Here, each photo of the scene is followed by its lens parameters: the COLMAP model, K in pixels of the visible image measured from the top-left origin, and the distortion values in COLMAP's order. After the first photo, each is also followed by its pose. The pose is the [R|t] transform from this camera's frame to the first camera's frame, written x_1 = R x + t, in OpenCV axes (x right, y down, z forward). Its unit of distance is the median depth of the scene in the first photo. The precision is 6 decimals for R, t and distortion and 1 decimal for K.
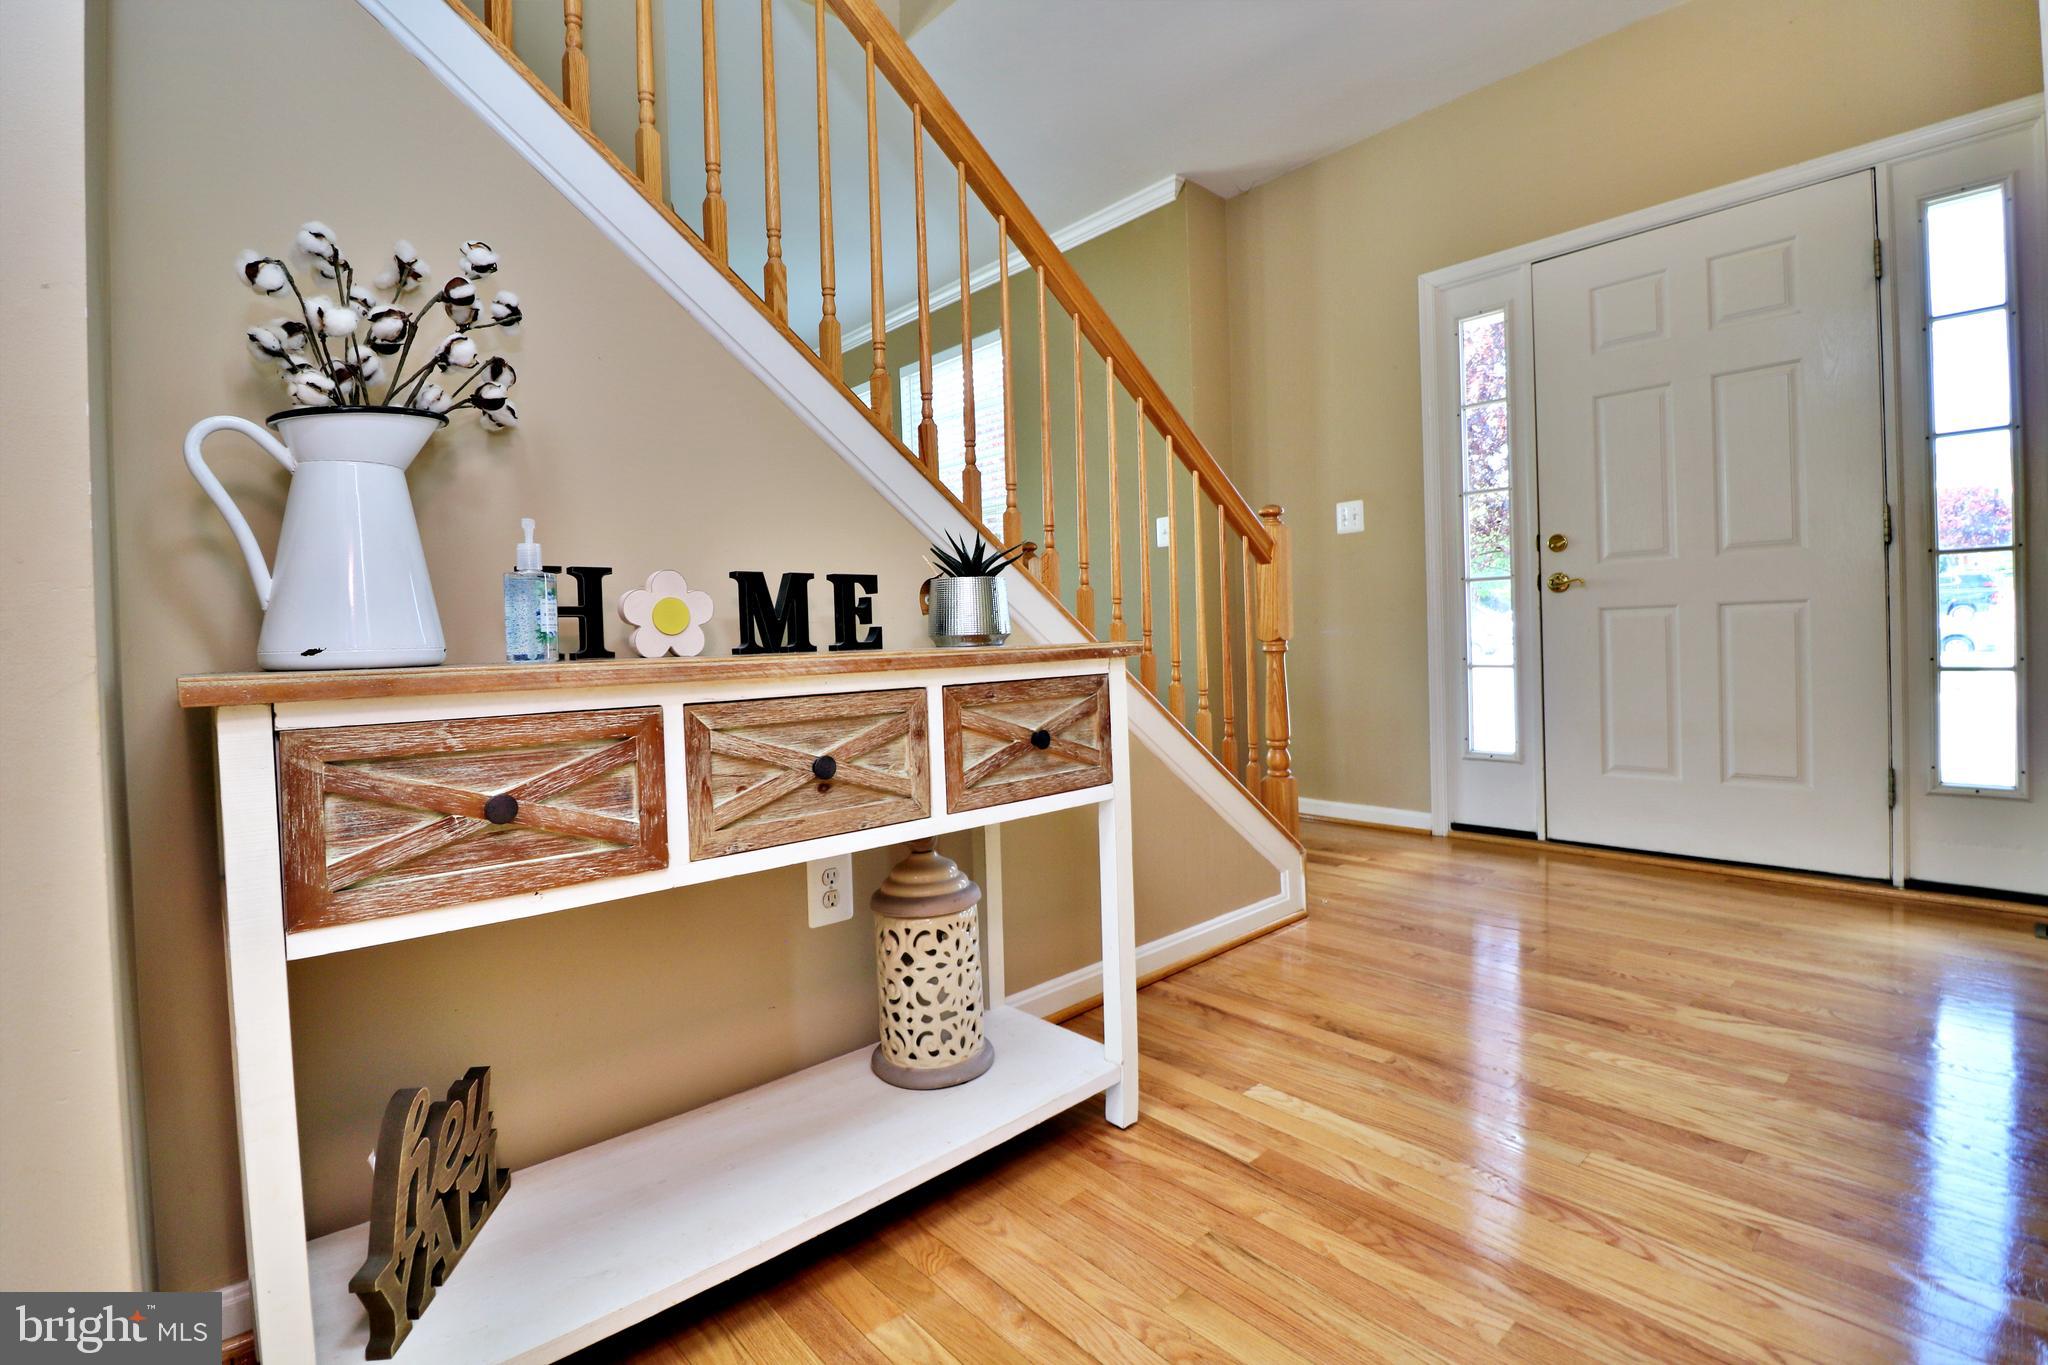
lens RADIAL K [[949.8, 0, 1017.1], [0, 949.8, 653.9], [0, 0, 1]] dist [-0.000022, -0.015274]
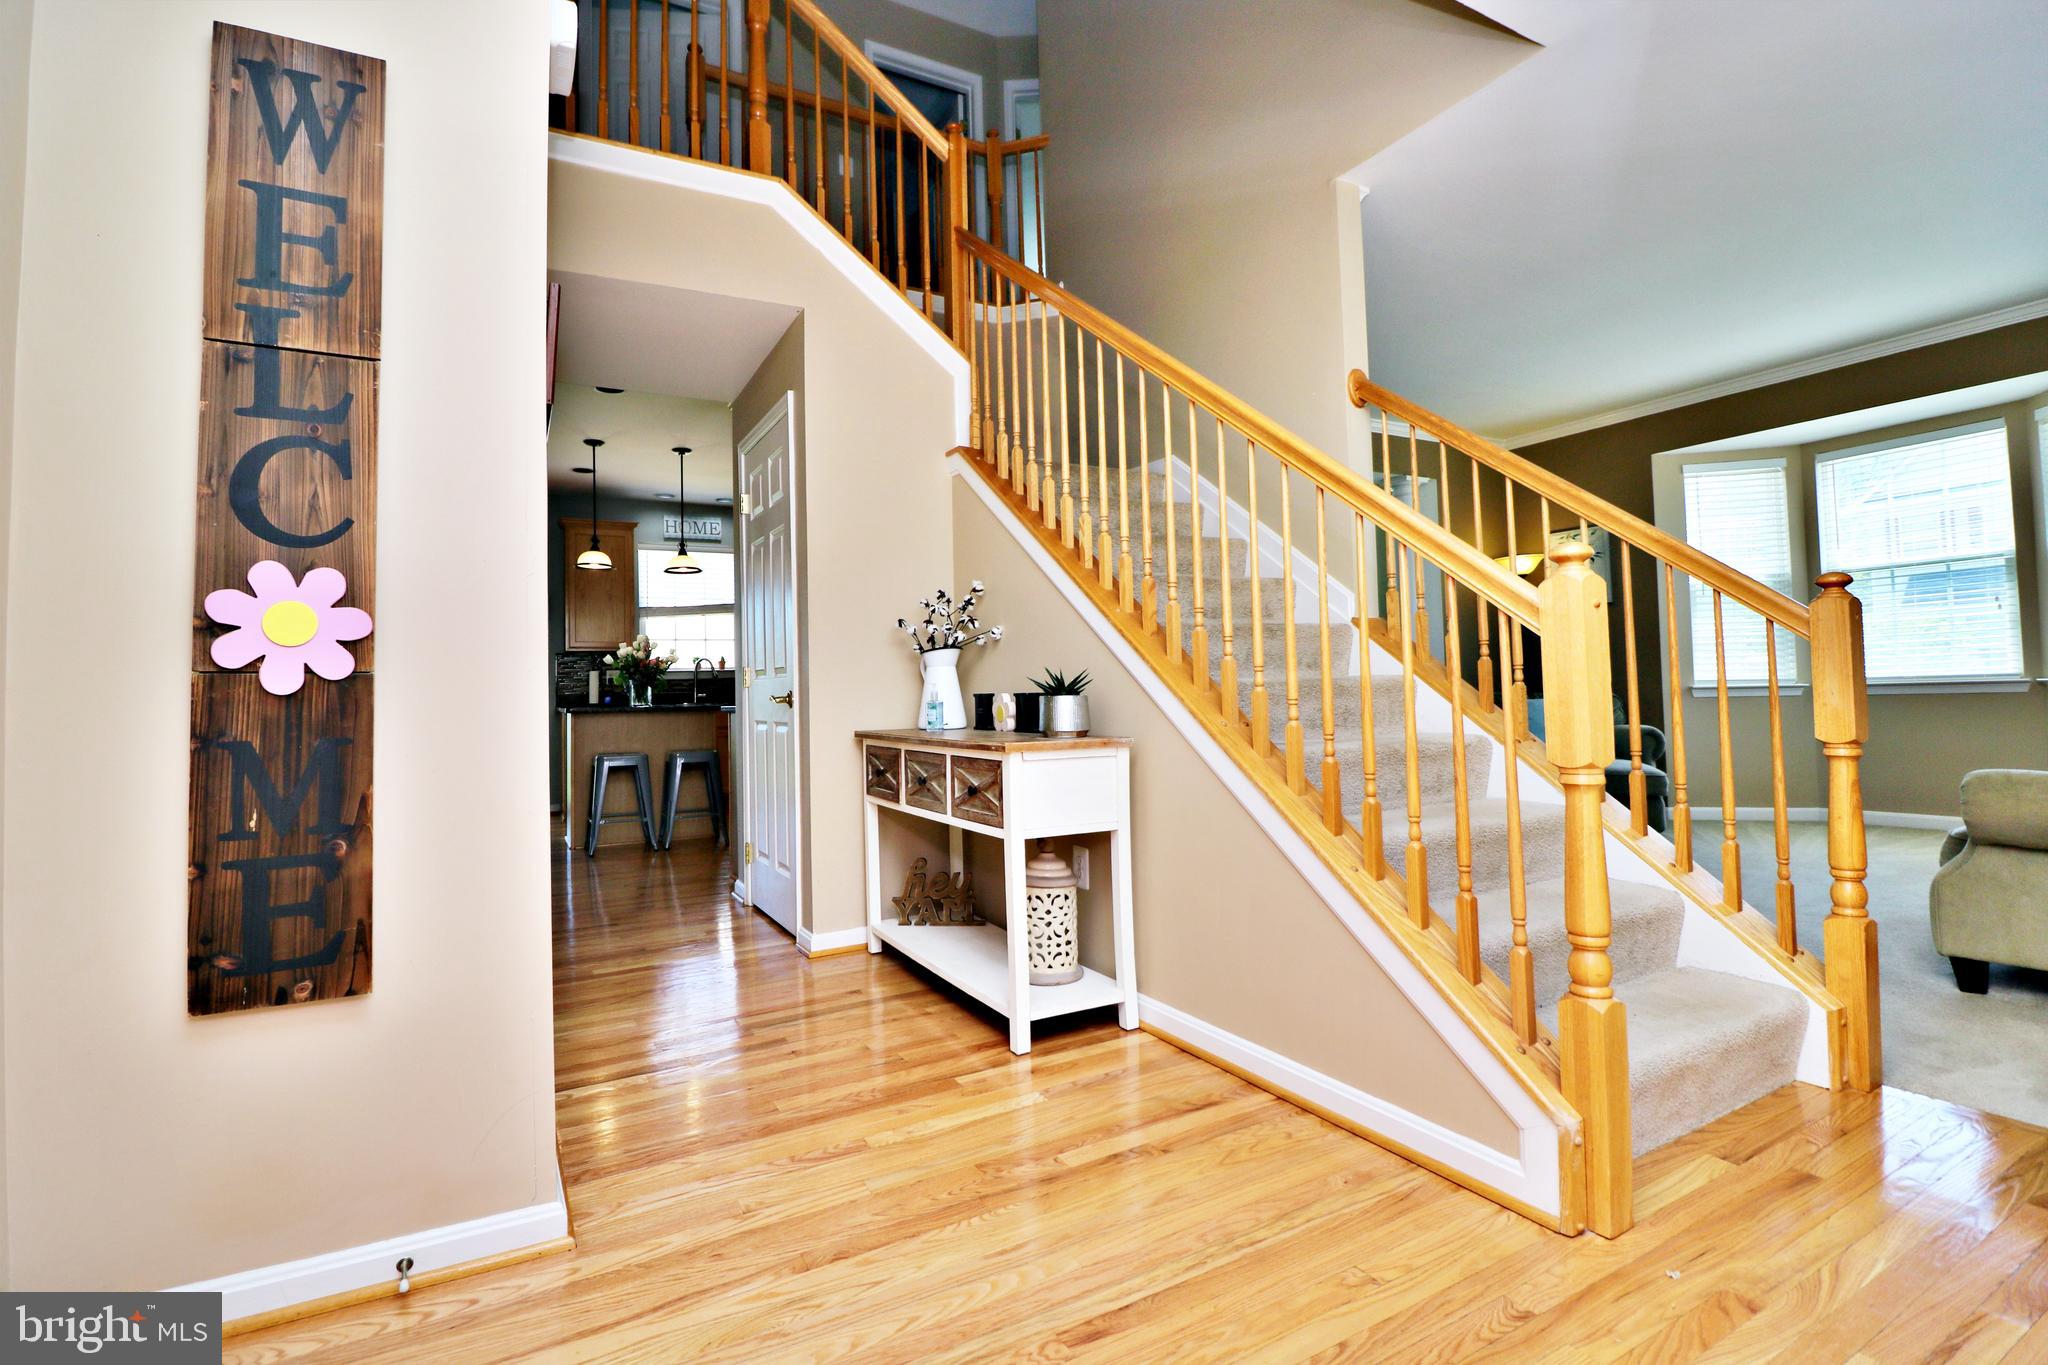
lens RADIAL K [[949.8, 0, 1017.1], [0, 949.8, 653.9], [0, 0, 1]] dist [-0.000022, -0.015274]
pose [[-0.236978, -0.003308, -0.971509, 1.621690], [0.011836, 0.999910, -0.006291, -0.148606], [0.971443, -0.012989, -0.236918, 1.368503]]
